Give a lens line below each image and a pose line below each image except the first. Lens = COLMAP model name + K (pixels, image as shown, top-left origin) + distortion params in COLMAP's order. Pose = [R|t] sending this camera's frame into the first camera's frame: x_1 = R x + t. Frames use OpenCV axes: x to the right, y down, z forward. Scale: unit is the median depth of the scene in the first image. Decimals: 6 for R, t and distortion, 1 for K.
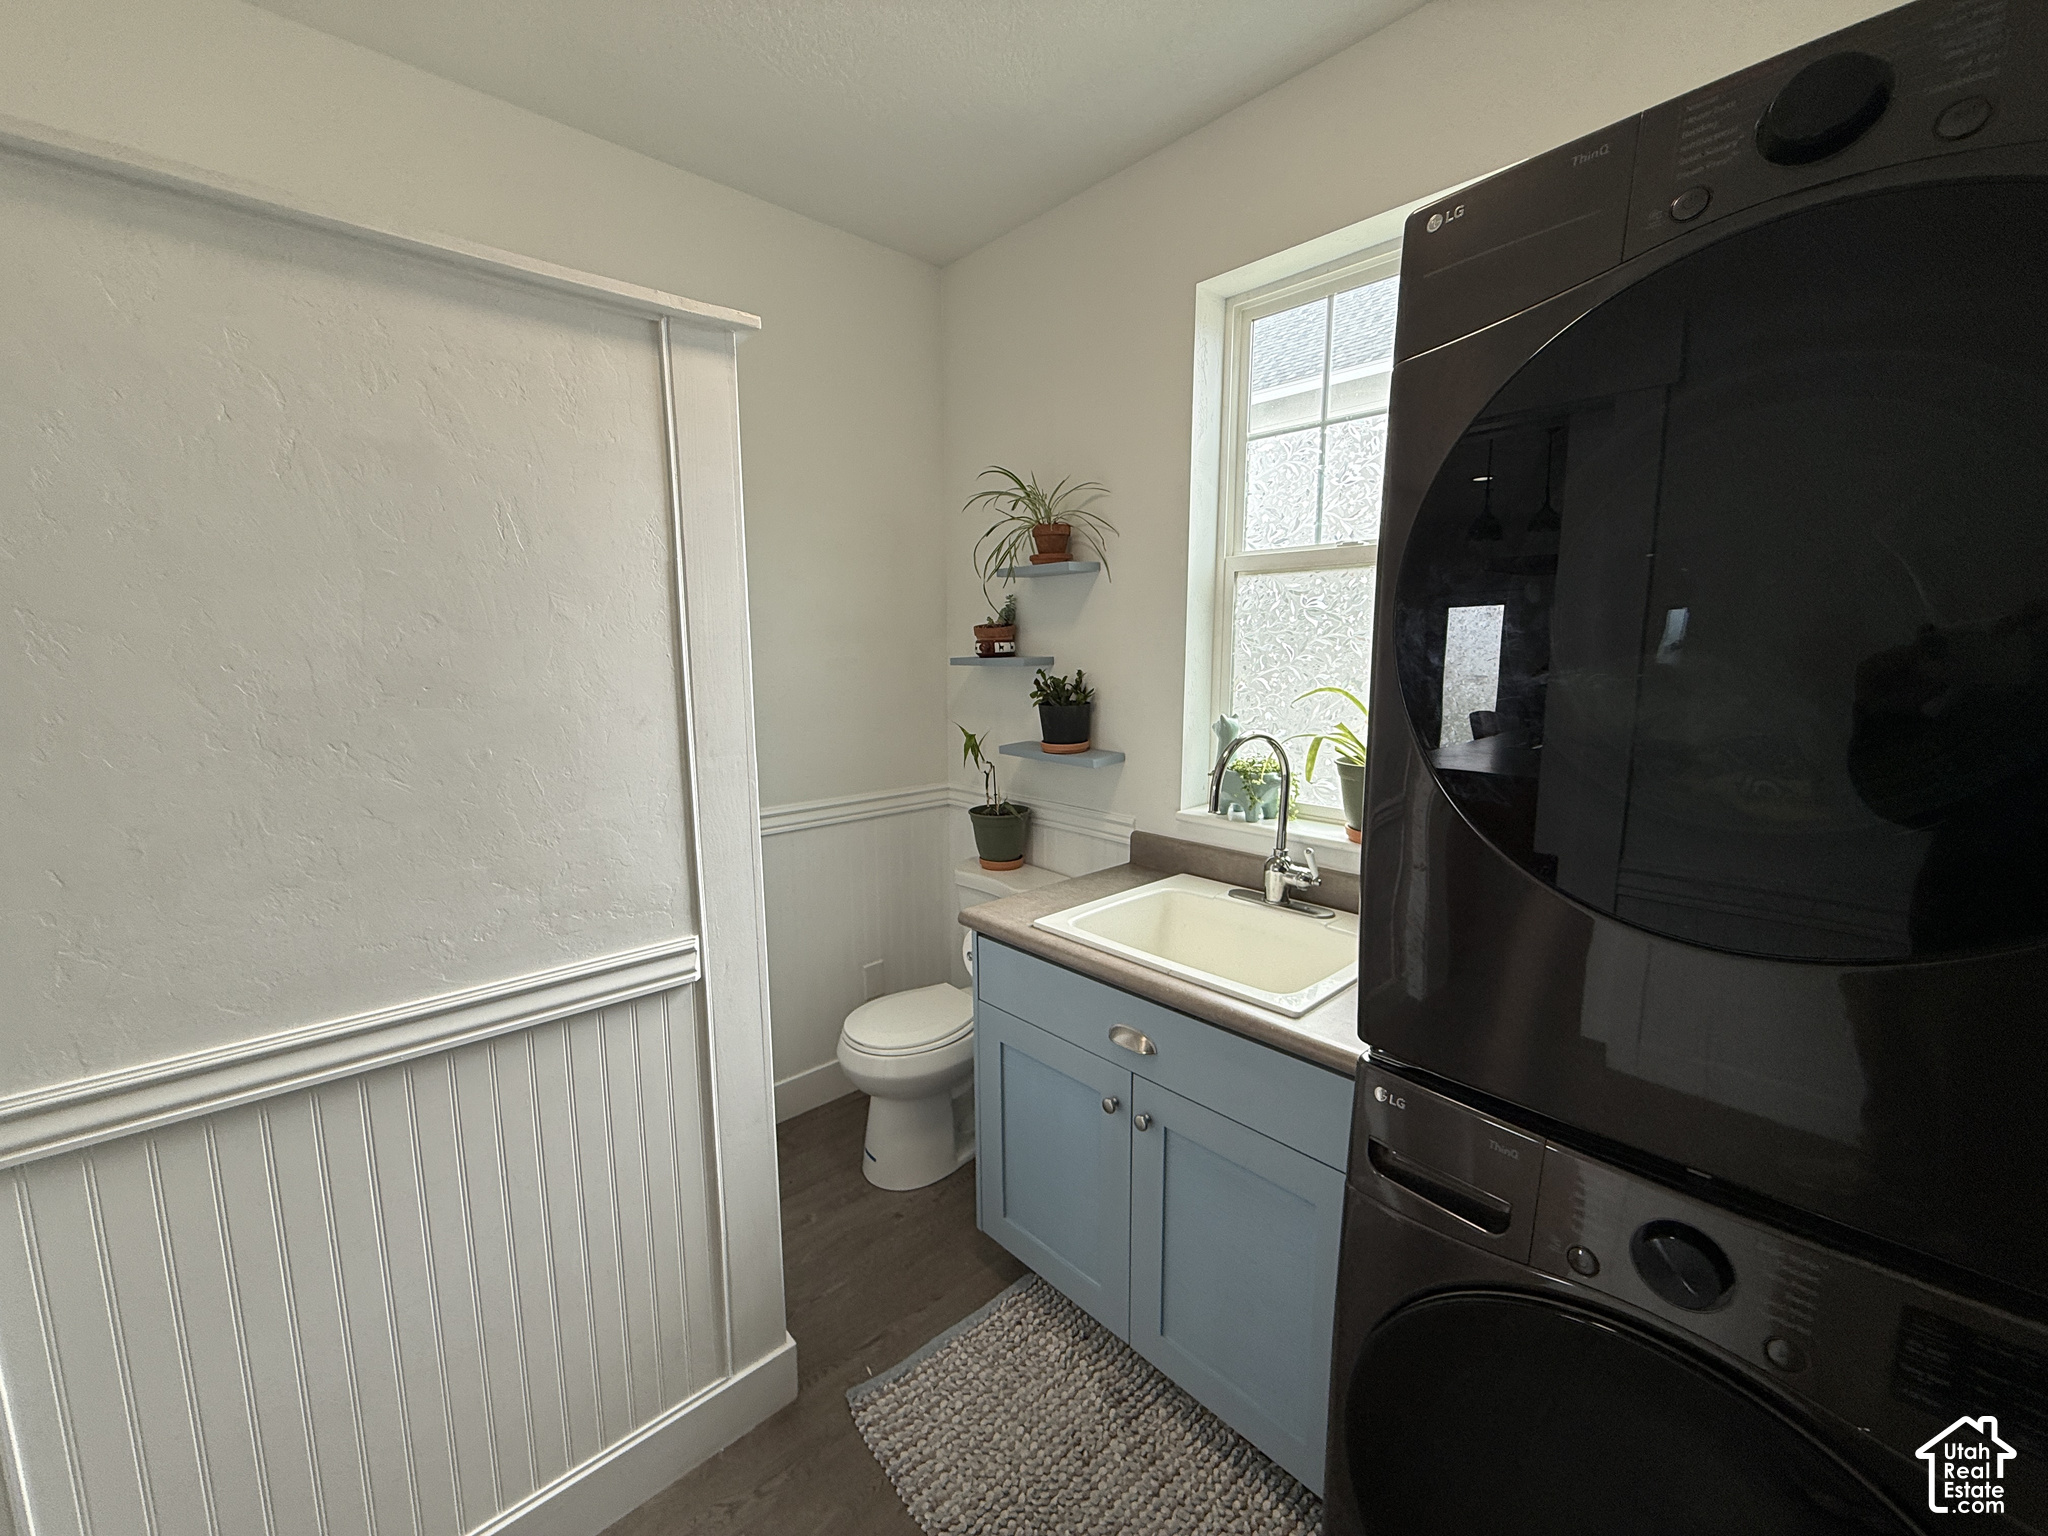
lens RADIAL K [[823.4, 0, 1027.7], [0, 823.4, 769.7], [0, 0, 1]] dist [0.001714, -0.000008]
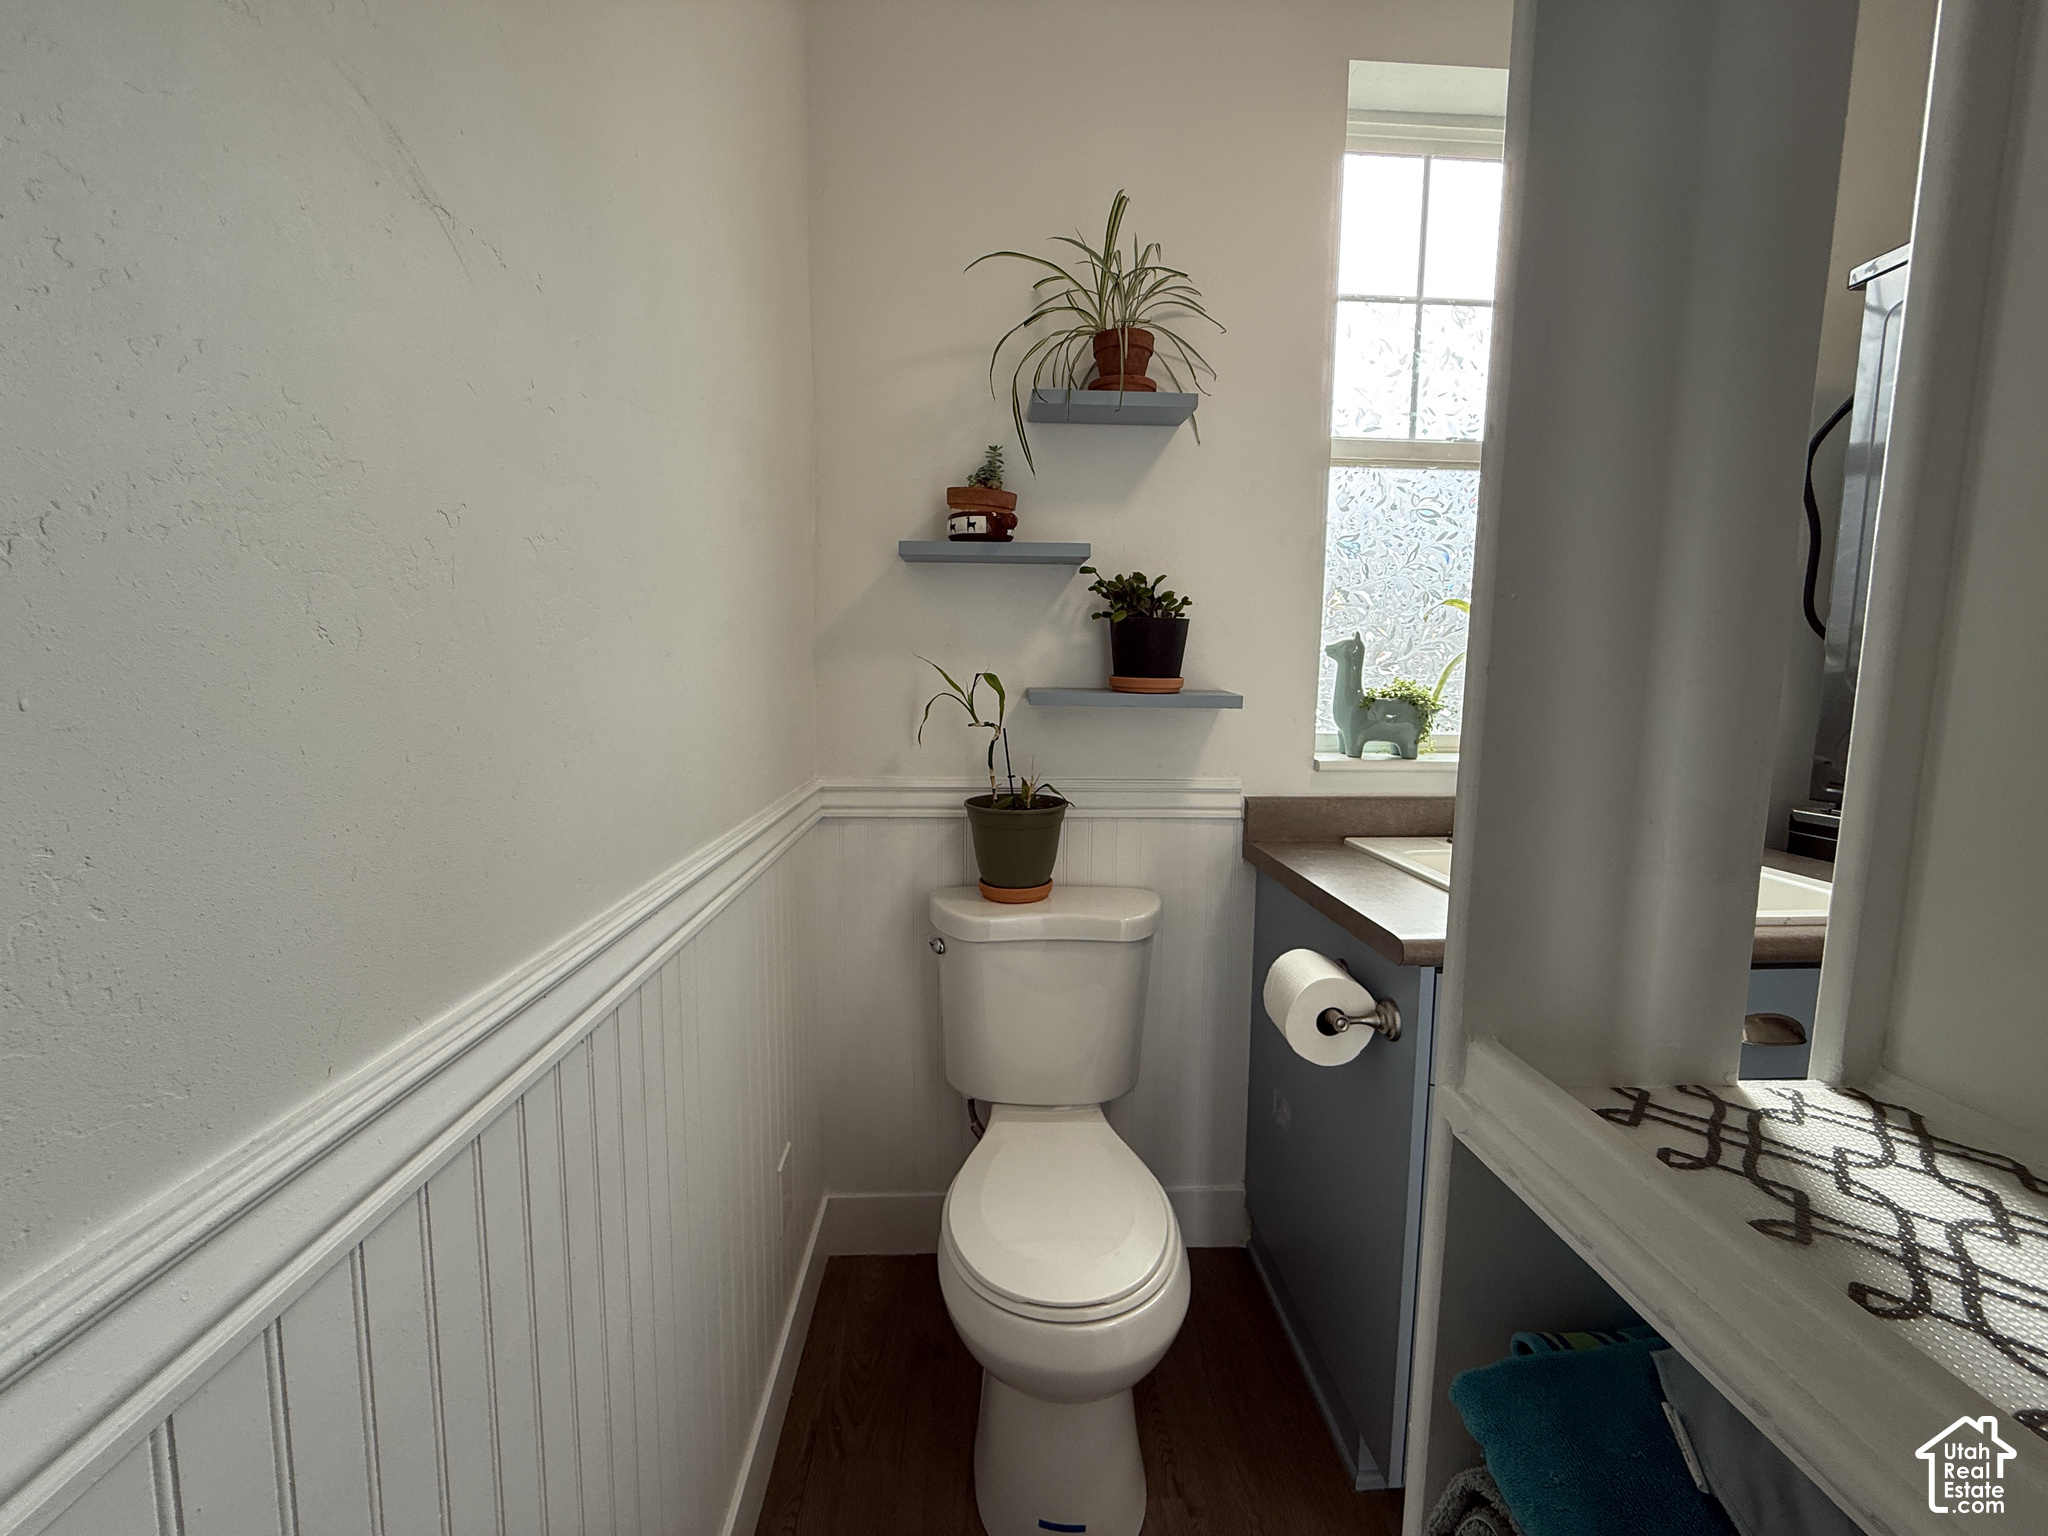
lens RADIAL K [[823.4, 0, 1022.4], [0, 823.4, 764.4], [0, 0, 1]] dist [0.001714, -0.000008]
pose [[0.638589, -0.083297, 0.765026, -0.531732], [0.099926, 0.994683, 0.024892, 0.007462], [-0.763033, 0.060550, 0.643518, 0.664929]]
